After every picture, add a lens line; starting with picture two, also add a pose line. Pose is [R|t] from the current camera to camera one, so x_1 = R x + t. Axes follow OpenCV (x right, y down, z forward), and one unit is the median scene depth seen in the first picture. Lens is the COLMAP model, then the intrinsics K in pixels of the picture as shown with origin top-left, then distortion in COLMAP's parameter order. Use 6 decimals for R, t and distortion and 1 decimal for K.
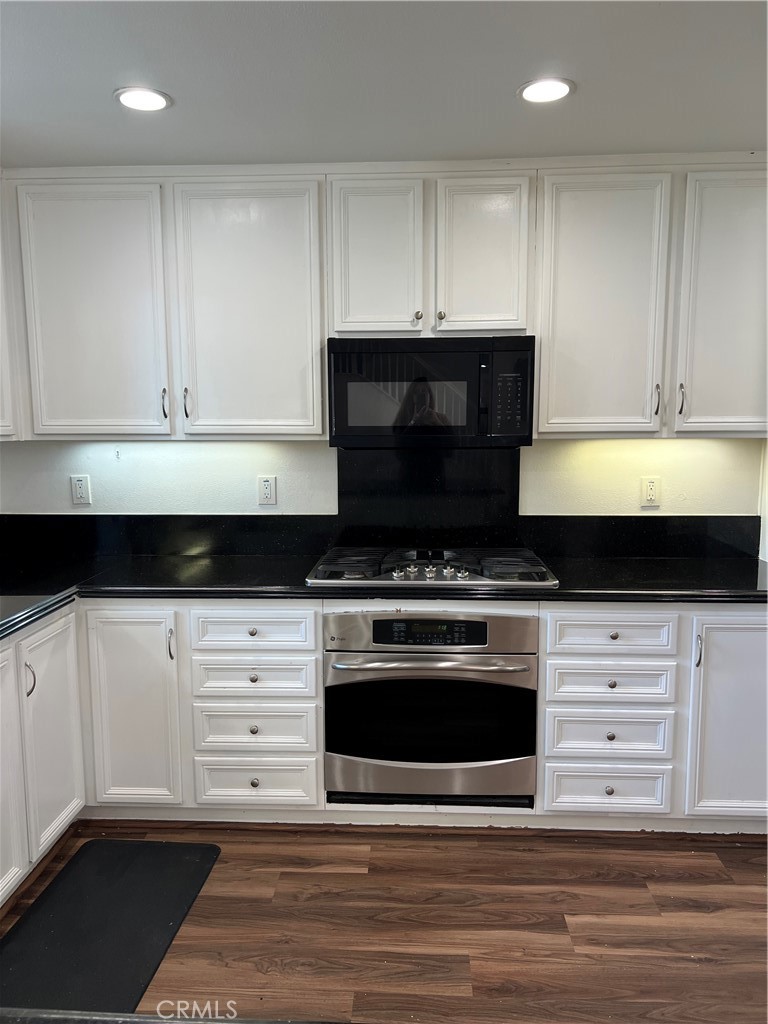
lens RADIAL K [[769.9, 0, 386.2], [0, 769.9, 519.1], [0, 0, 1]] dist [0.042649, -0.001462]
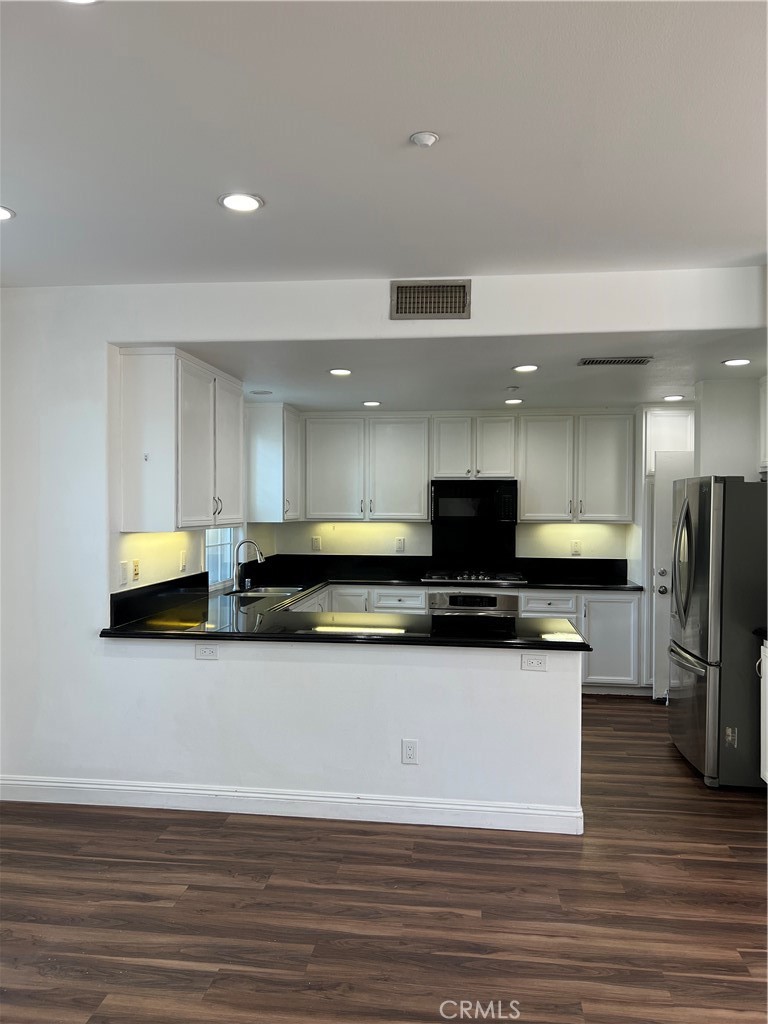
lens RADIAL K [[769.9, 0, 377.1], [0, 769.9, 512.6], [0, 0, 1]] dist [0.042649, -0.001462]
pose [[0.996555, 0.010044, -0.082324, -0.044710], [-0.019991, 0.992462, -0.120910, 0.161483], [0.080489, 0.122139, 0.989244, -1.386763]]
